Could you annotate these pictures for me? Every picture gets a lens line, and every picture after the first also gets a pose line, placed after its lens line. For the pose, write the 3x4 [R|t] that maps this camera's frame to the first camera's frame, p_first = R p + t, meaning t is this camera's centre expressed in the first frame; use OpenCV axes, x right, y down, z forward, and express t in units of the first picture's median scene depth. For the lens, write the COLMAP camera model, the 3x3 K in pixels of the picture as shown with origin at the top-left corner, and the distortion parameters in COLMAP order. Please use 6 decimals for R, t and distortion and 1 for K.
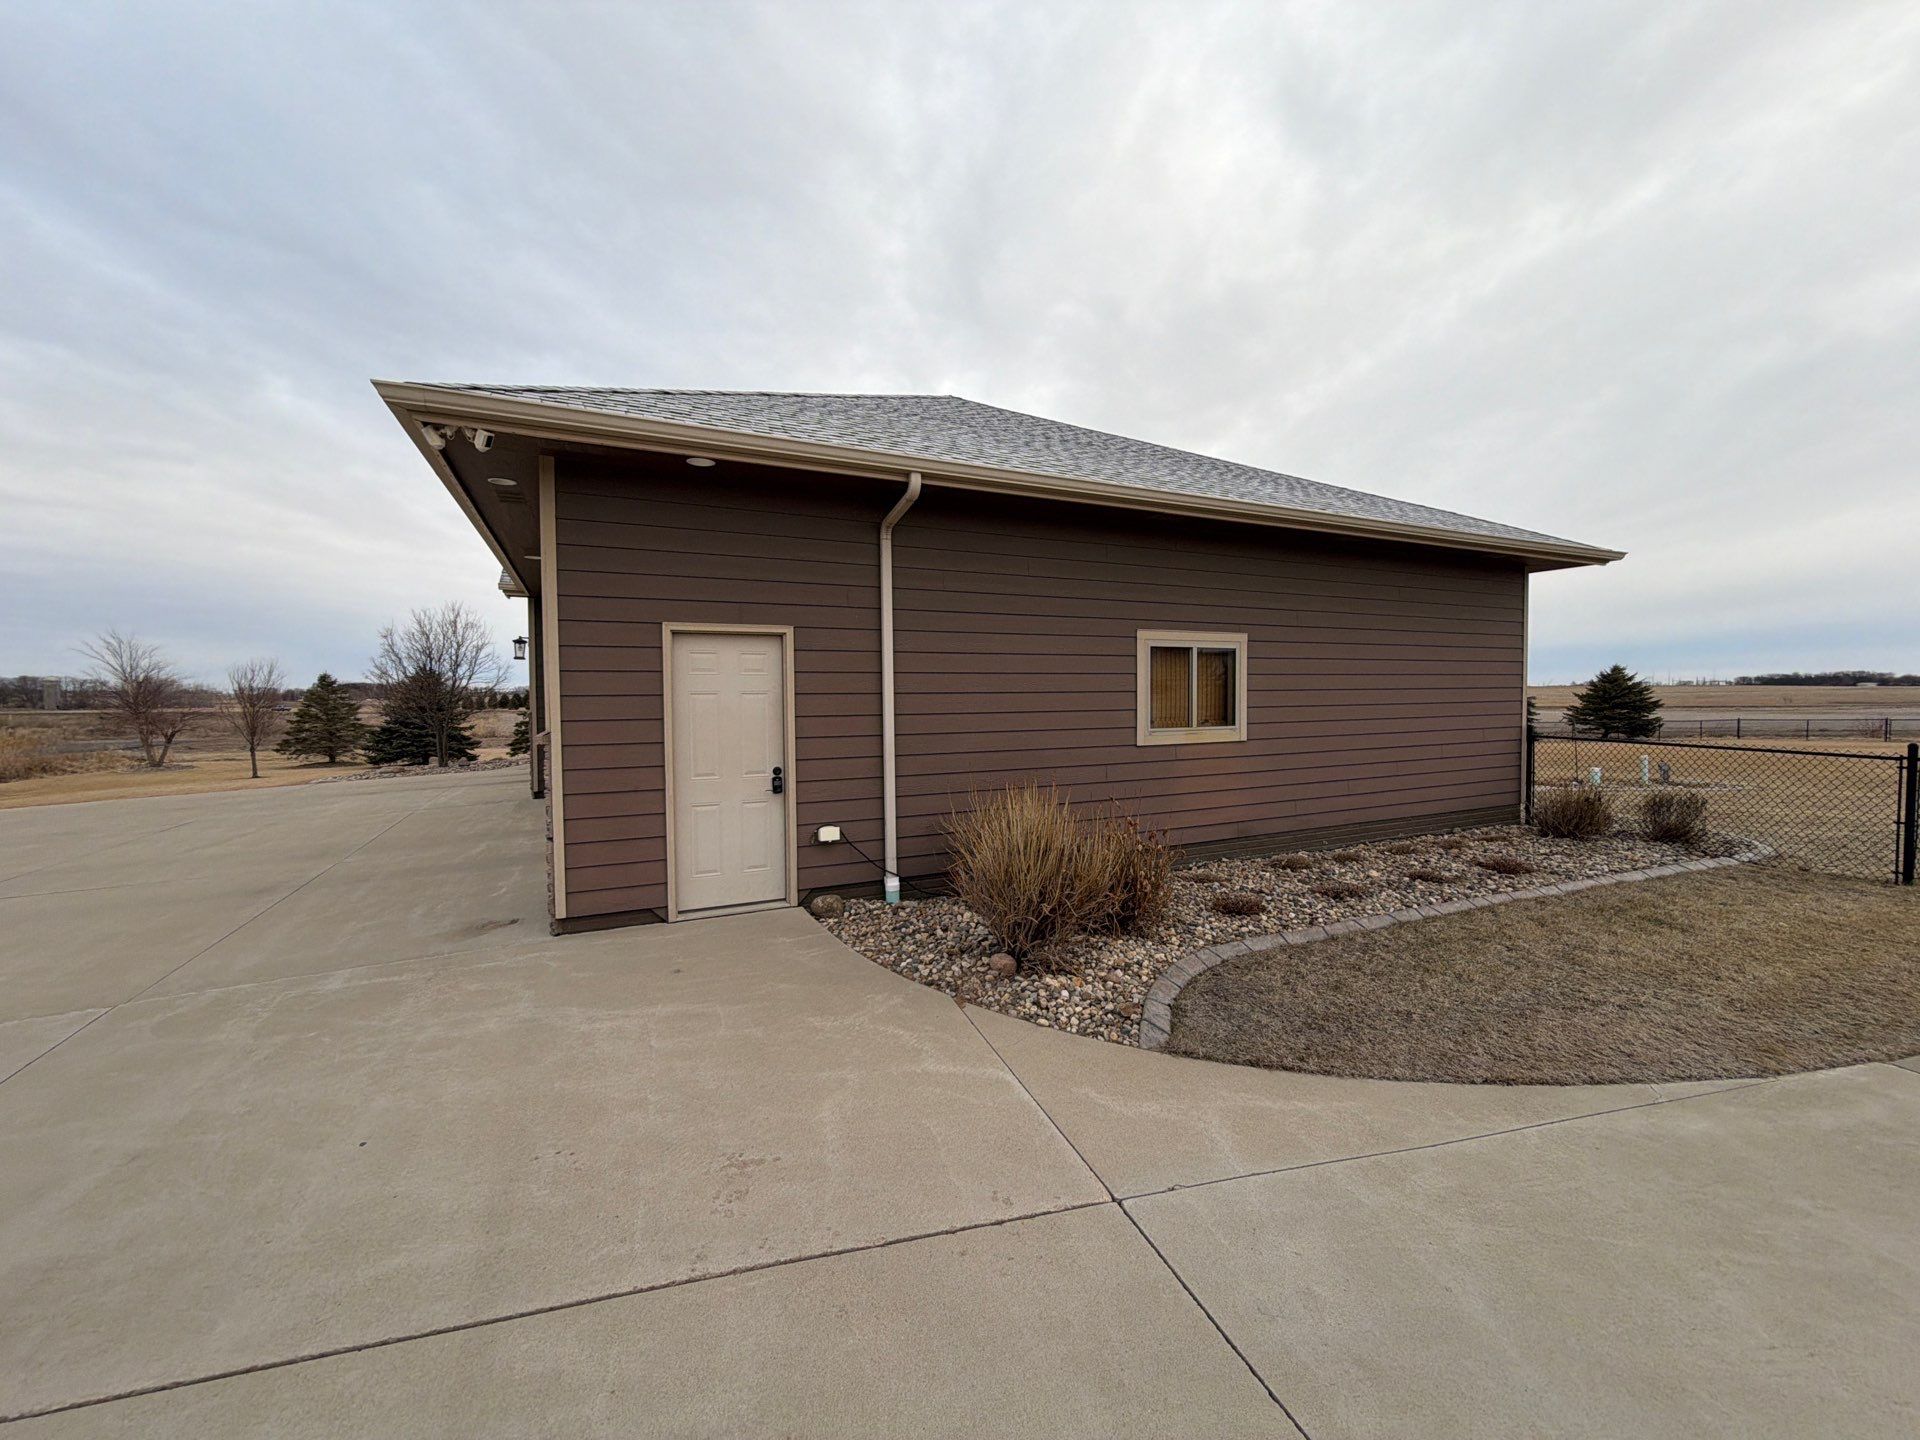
lens RADIAL K [[768.2, 0, 957.7], [0, 768.2, 721.9], [0, 0, 1]] dist [-0.000912, -0.000043]
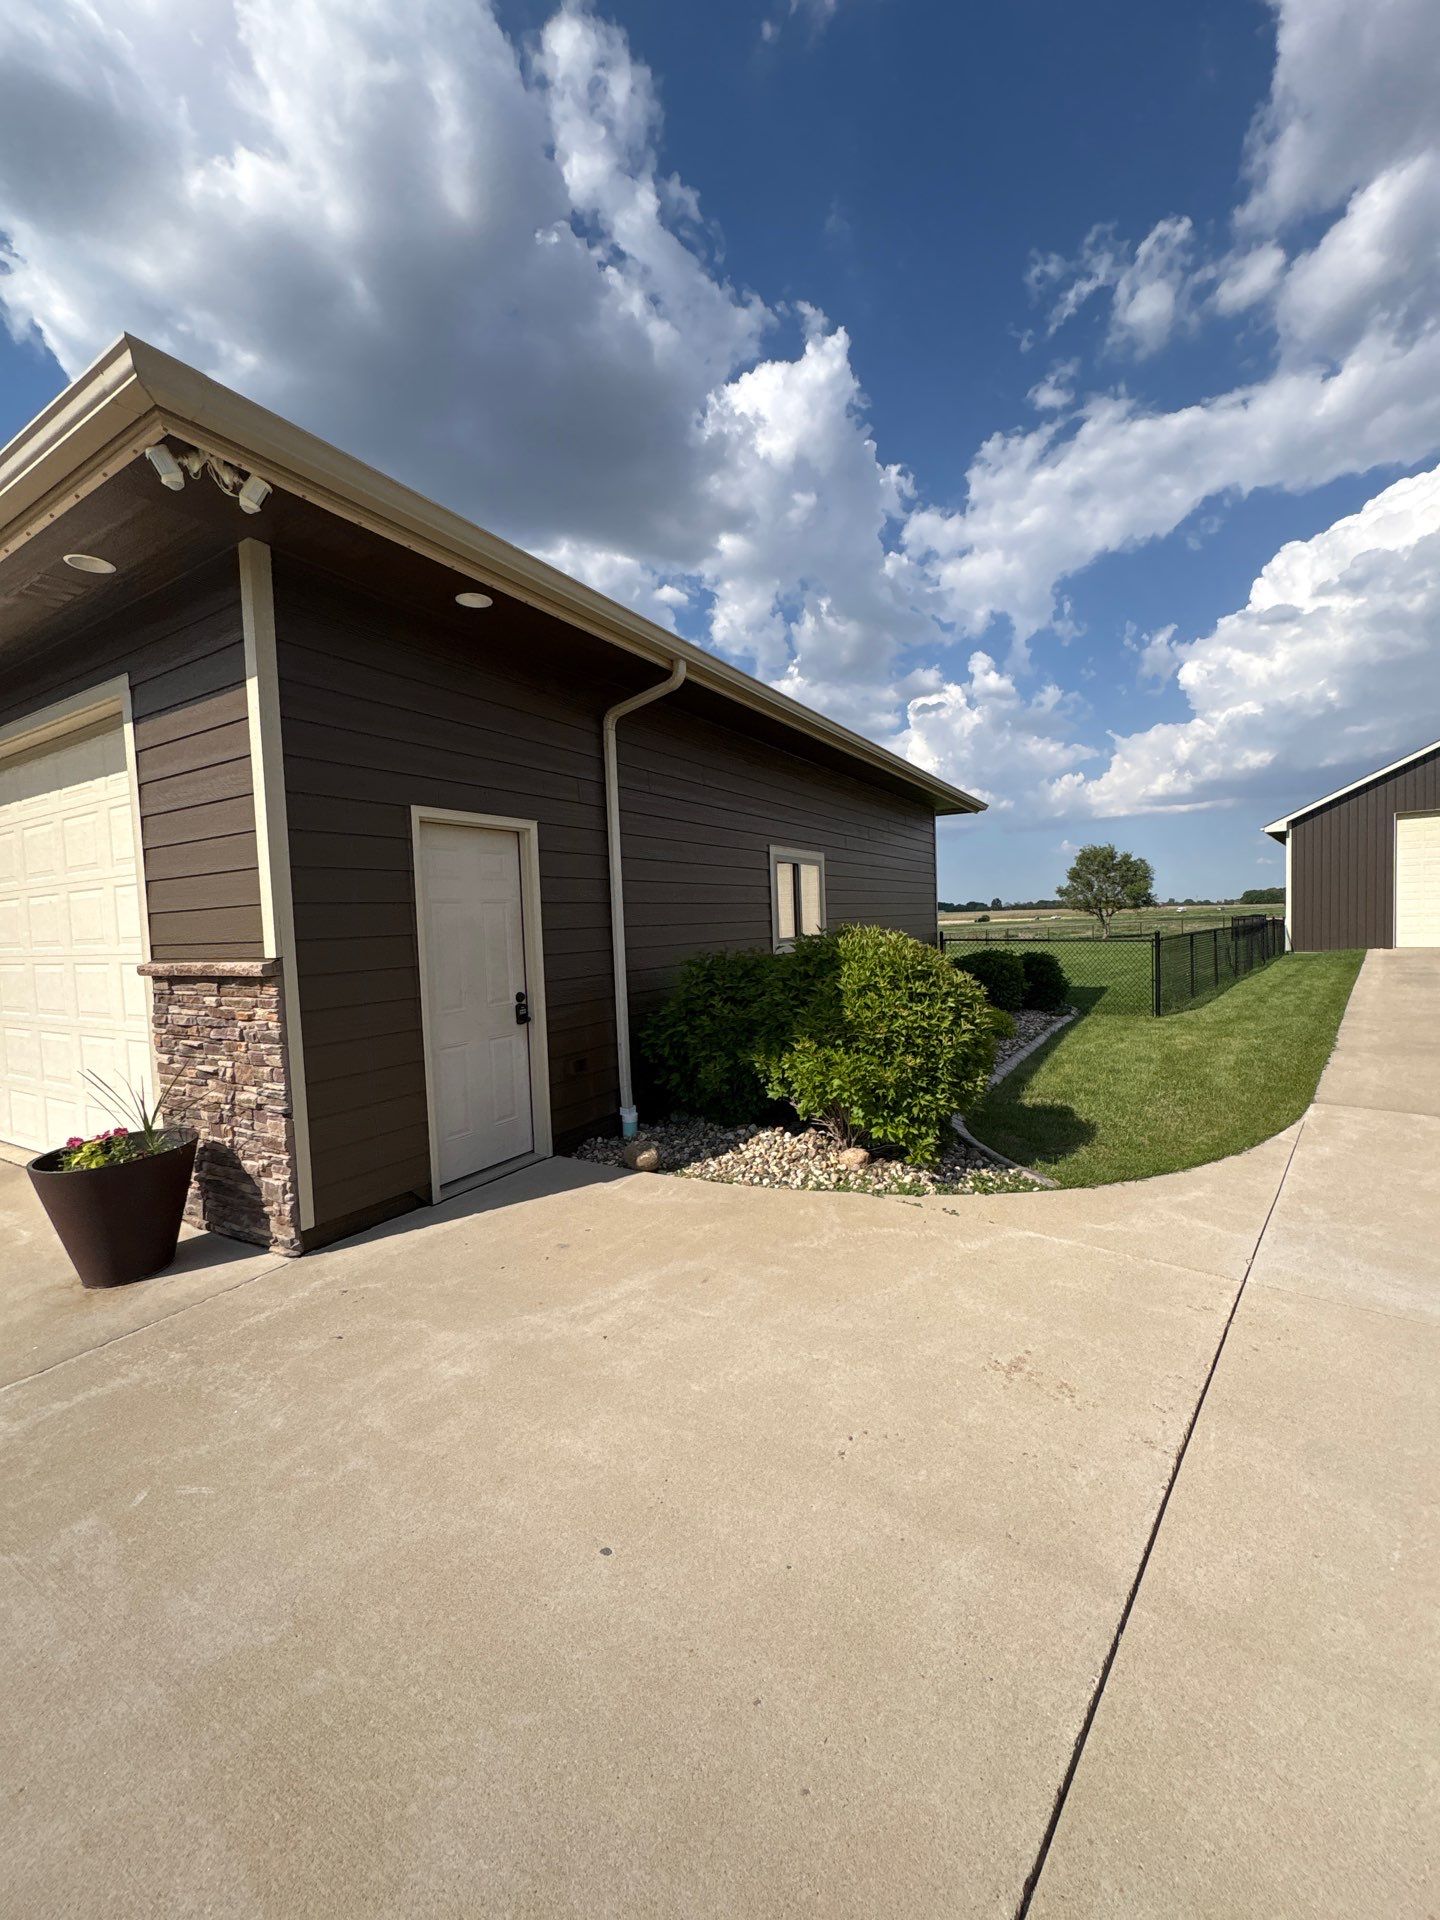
lens RADIAL K [[768.2, 0, 721.4], [0, 768.2, 960.4], [0, 0, 1]] dist [-0.000912, -0.000043]
pose [[0.828956, -0.051717, 0.556917, -0.664882], [0.051336, 0.998548, 0.016316, 0.028185], [-0.556953, 0.015065, 0.830408, 0.255711]]
